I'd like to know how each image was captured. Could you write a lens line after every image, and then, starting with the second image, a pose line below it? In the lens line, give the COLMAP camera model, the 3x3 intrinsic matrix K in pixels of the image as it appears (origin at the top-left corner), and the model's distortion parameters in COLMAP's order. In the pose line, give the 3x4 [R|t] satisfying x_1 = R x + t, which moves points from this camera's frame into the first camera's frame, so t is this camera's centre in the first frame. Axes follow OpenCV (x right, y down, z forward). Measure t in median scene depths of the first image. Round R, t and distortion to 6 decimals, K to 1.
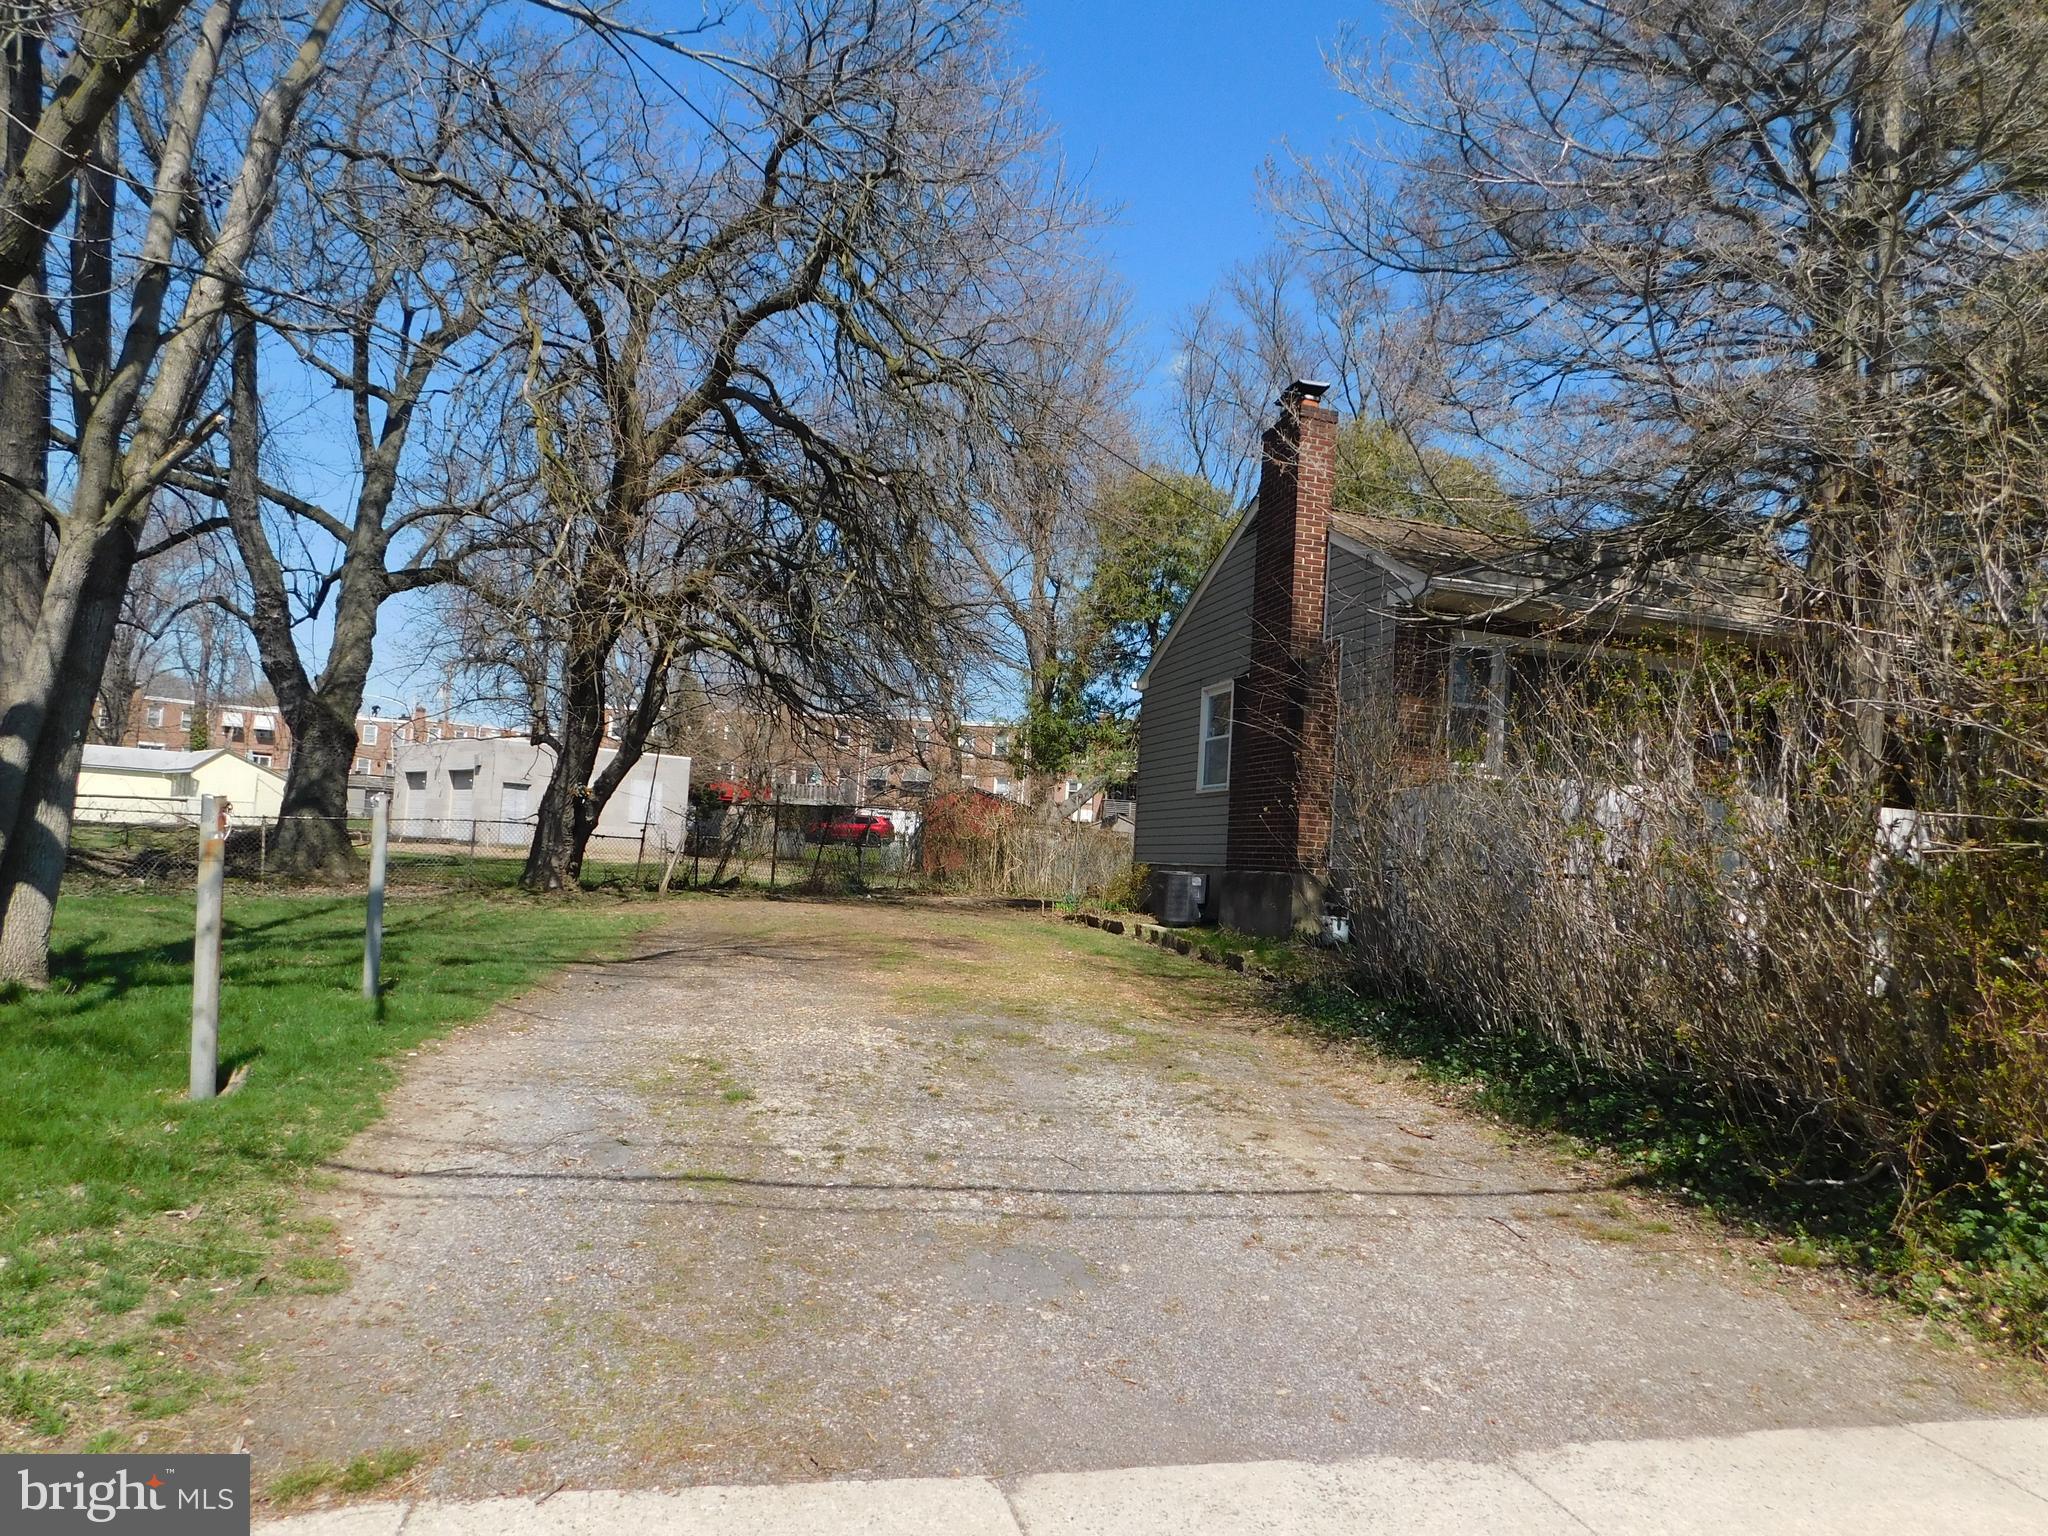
lens RADIAL K [[1360.7, 0, 1025.4], [0, 1360.7, 763.6], [0, 0, 1]] dist [-0.068248, 0.057114]
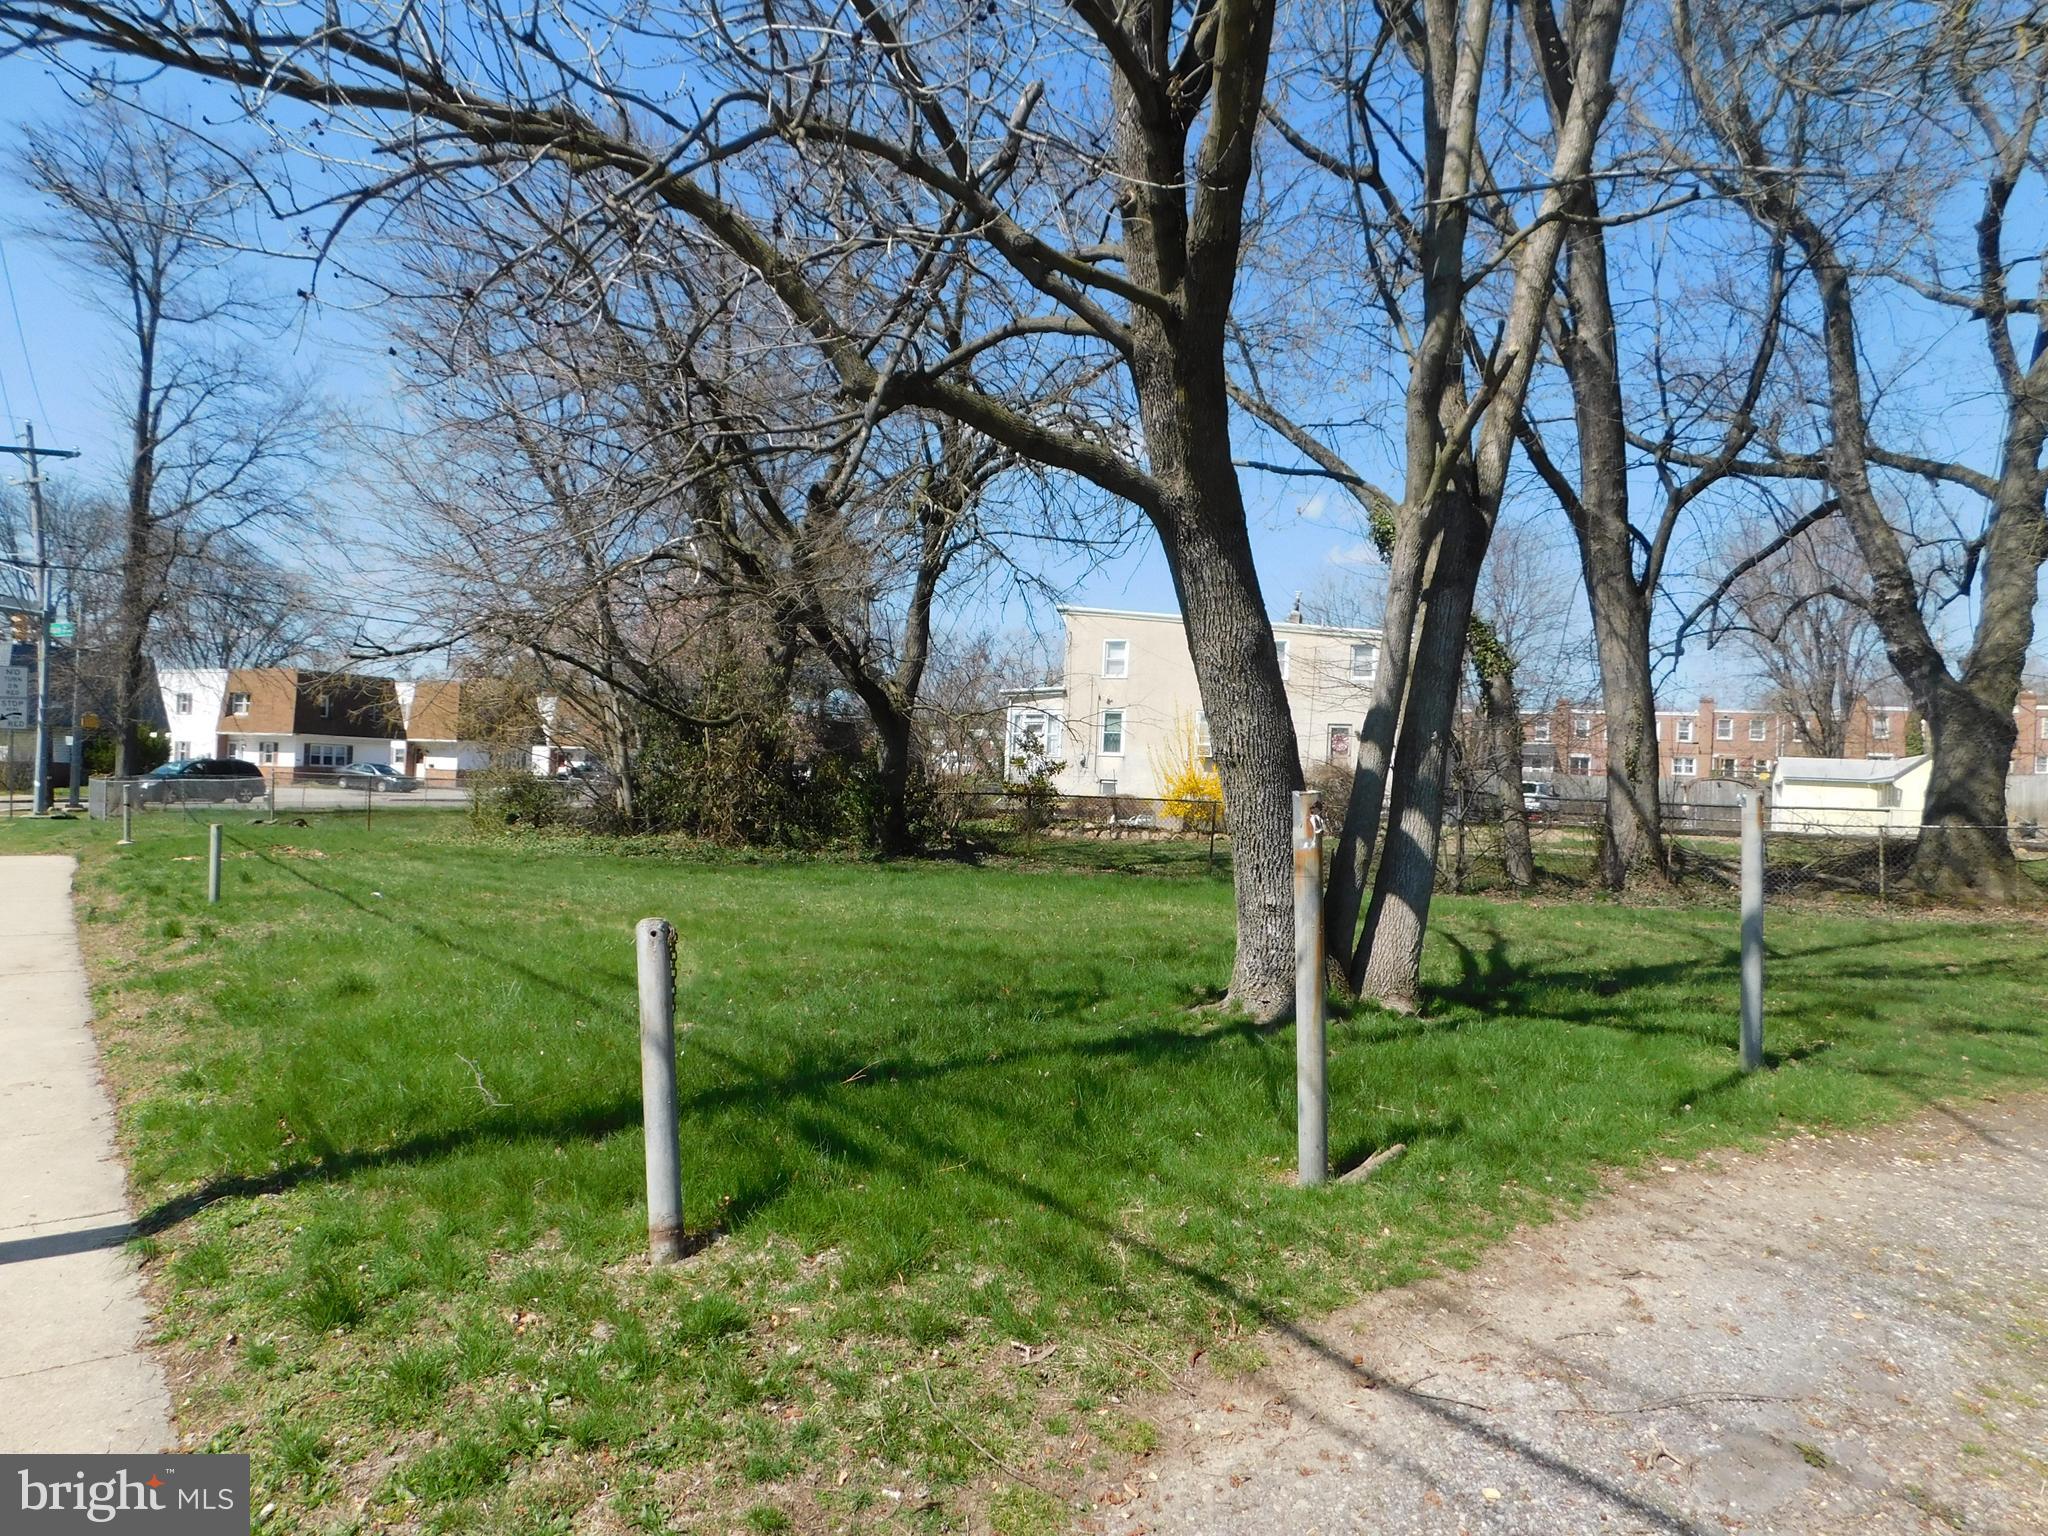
lens RADIAL K [[1360.7, 0, 1025.4], [0, 1360.7, 763.6], [0, 0, 1]] dist [-0.068248, 0.057114]
pose [[0.393165, -0.051798, -0.918008, 0.013002], [0.043273, 0.998348, -0.037798, 0.007010], [0.918449, -0.024864, 0.394757, 0.126670]]
